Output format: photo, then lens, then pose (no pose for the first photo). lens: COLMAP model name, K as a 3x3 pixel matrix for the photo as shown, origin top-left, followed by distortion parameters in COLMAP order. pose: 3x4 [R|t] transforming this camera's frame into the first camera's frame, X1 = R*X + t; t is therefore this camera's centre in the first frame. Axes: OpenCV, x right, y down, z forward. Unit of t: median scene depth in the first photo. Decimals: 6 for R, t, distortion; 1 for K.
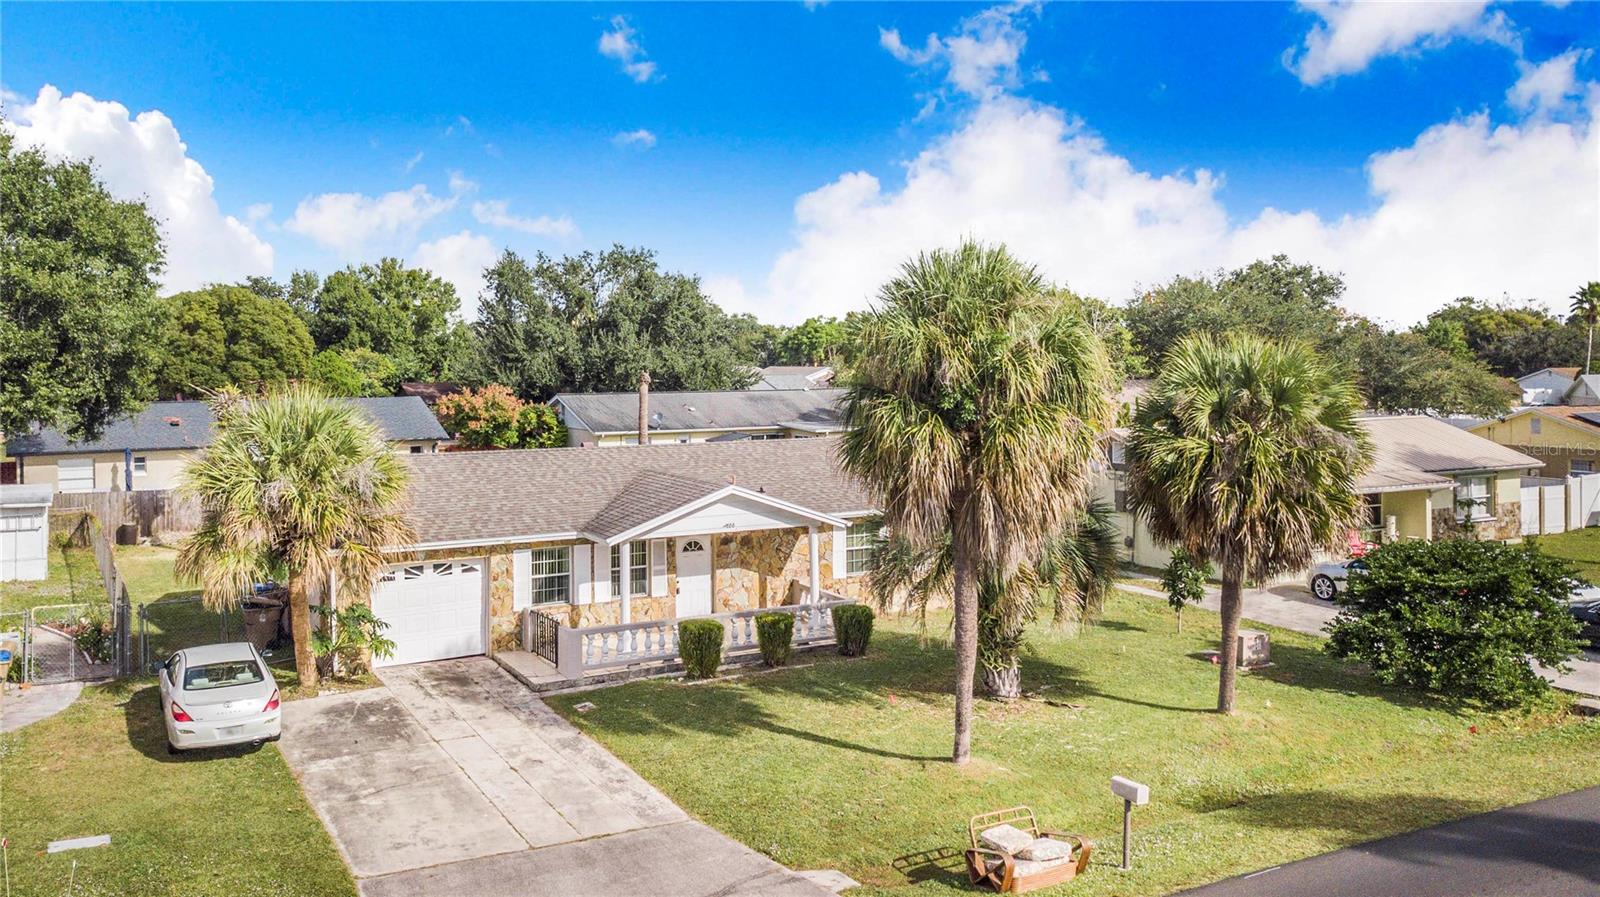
lens RADIAL K [[1216.0, 0, 799.7], [0, 1216.0, 440.2], [0, 0, 1]] dist [0.065241, -0.000759]
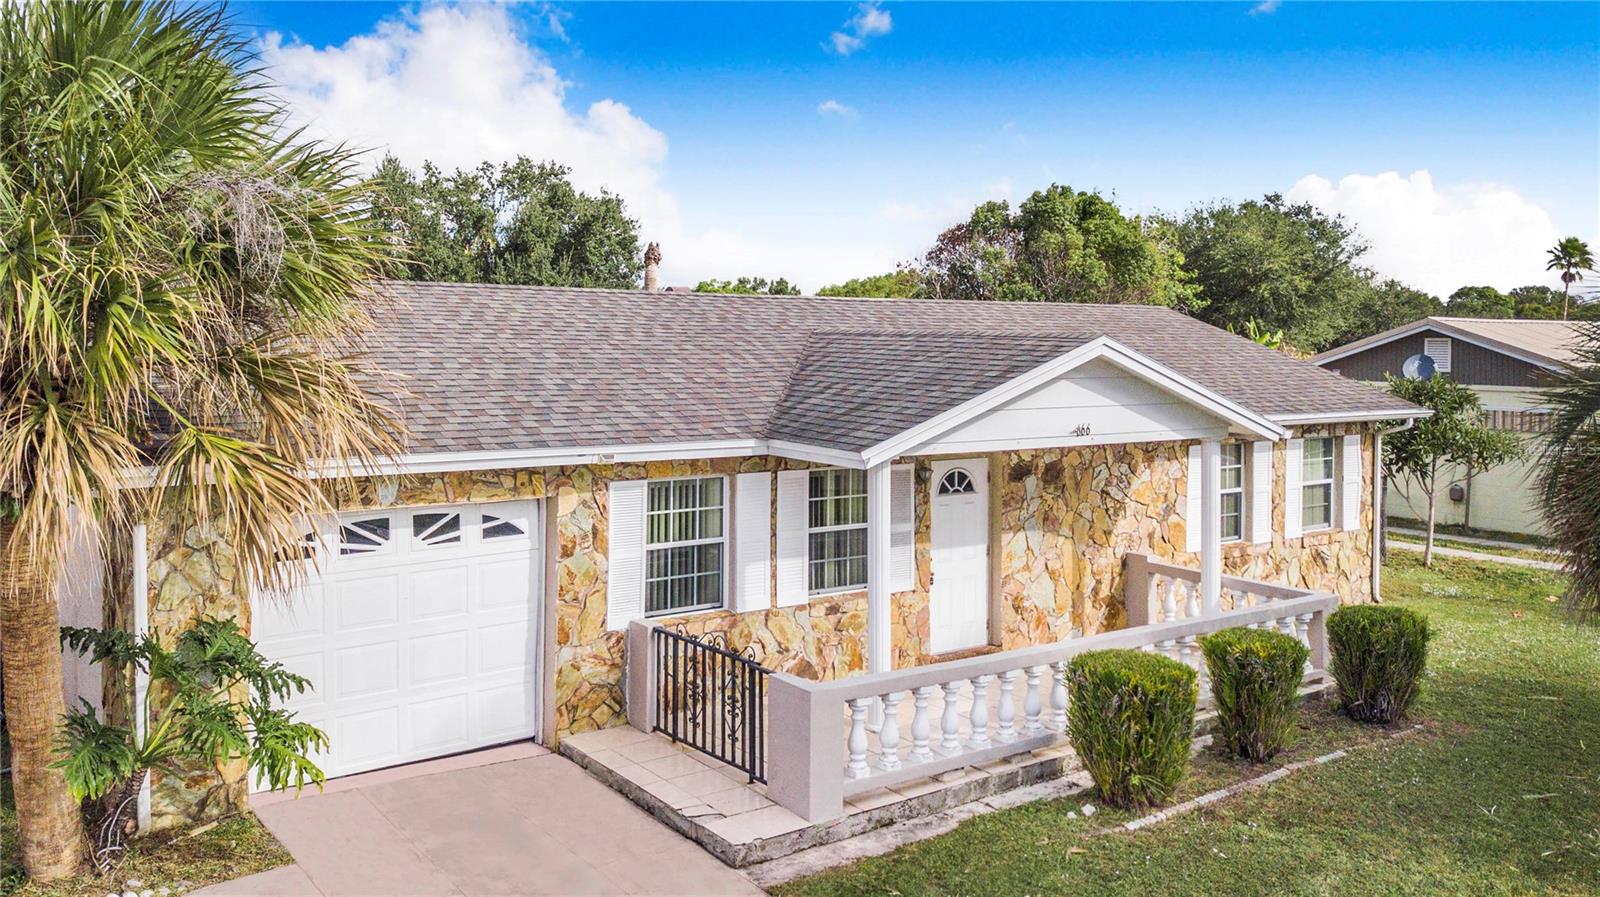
lens RADIAL K [[1216.0, 0, 778.5], [0, 1216.0, 404.5], [0, 0, 1]] dist [0.065241, -0.000759]
pose [[0.994644, 0.005360, 0.103220, -0.215340], [-0.003567, 0.999840, -0.017554, 0.069568], [-0.103297, 0.017092, 0.994504, 0.574661]]
